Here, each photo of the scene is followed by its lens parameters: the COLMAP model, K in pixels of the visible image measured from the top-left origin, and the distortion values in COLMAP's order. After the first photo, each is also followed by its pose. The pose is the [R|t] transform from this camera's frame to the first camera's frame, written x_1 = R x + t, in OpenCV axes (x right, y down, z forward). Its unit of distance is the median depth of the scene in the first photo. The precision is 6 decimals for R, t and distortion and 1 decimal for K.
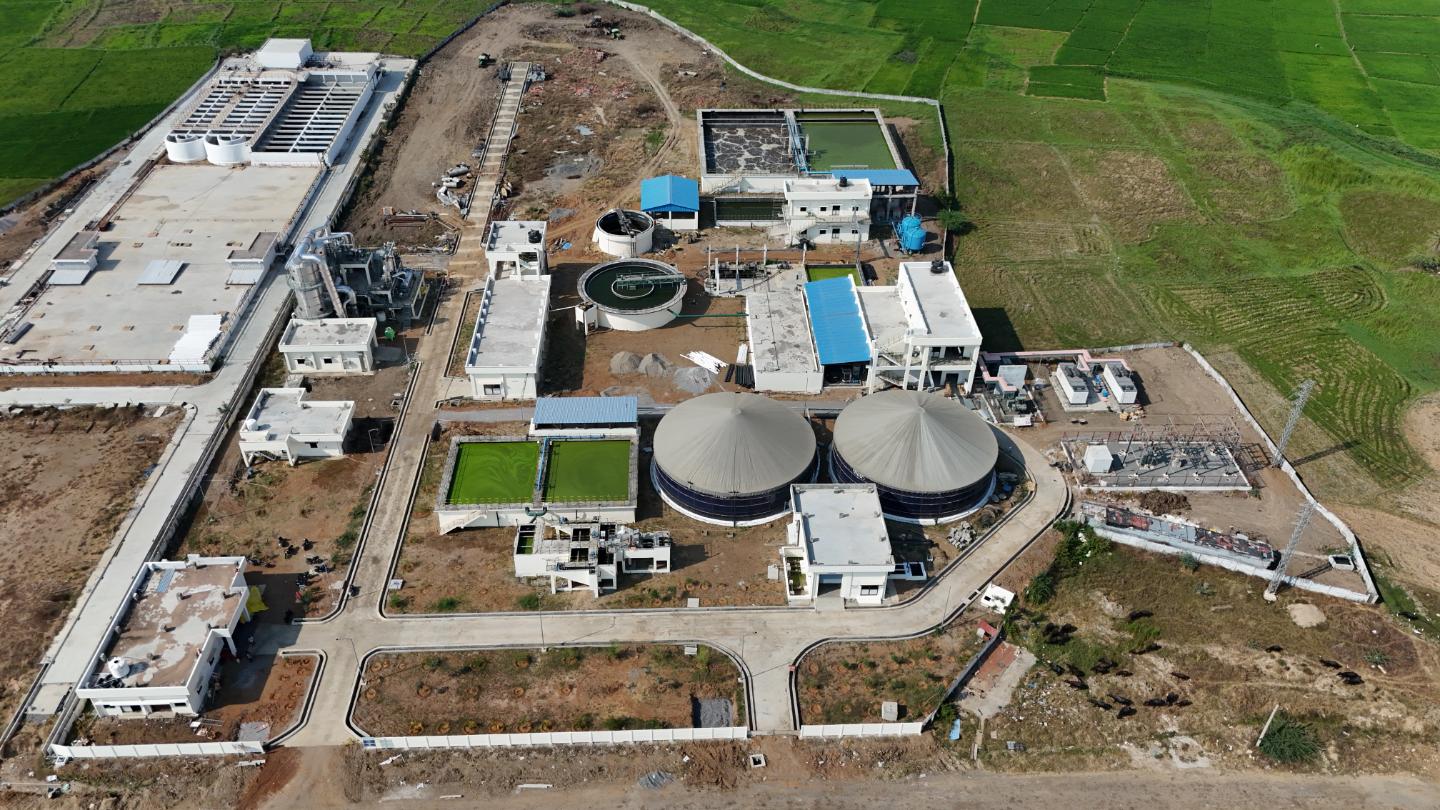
lens RADIAL K [[1066.7, 0, 720.0], [0, 1066.7, 405.0], [0, 0, 1]] dist [0.068823, -0.066323]
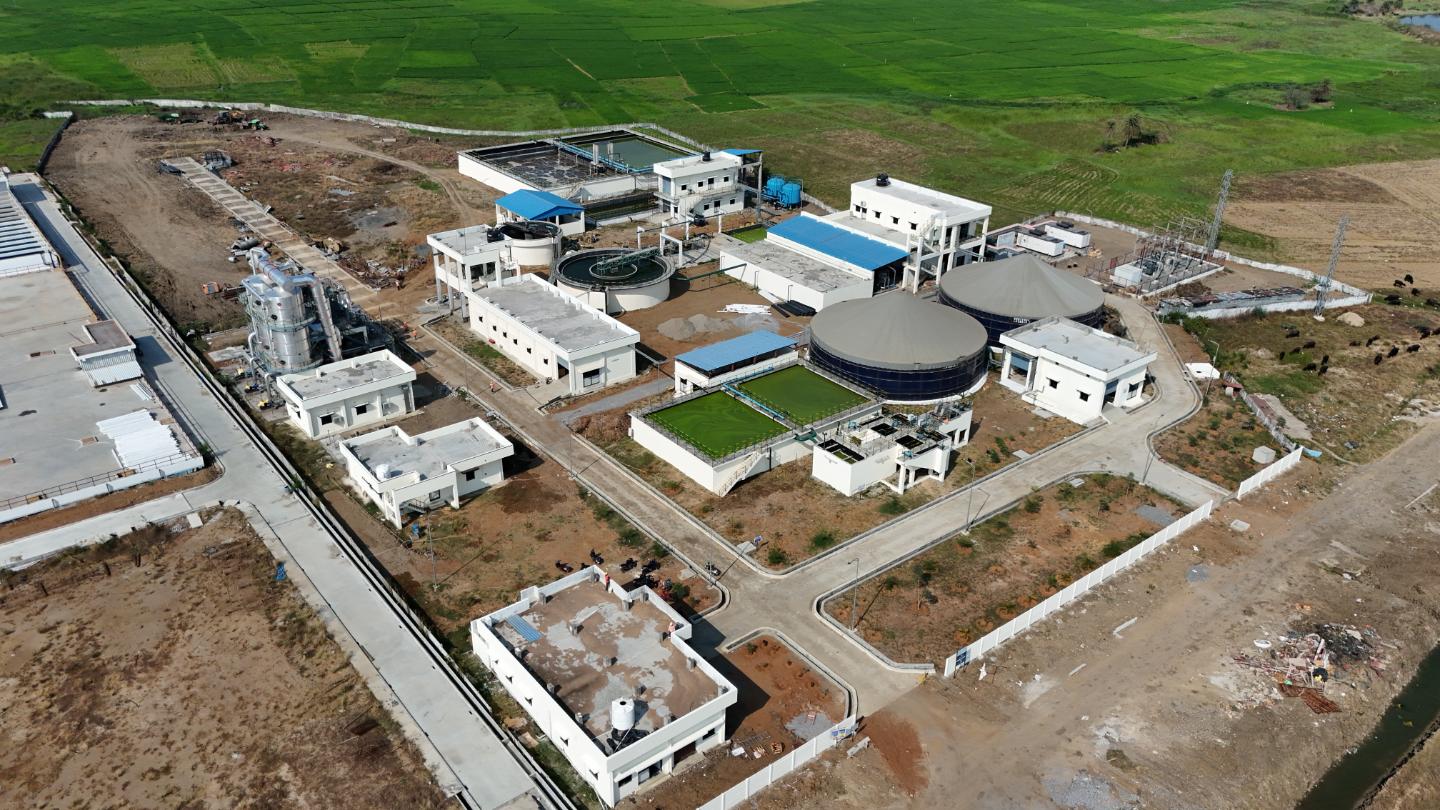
lens RADIAL K [[1066.7, 0, 720.0], [0, 1066.7, 405.0], [0, 0, 1]] dist [0.068823, -0.066323]
pose [[0.809201, -0.268467, 0.522607, -0.576946], [0.352507, 0.933458, -0.066295, 0.095448], [-0.470034, 0.237869, 0.849992, 0.273310]]
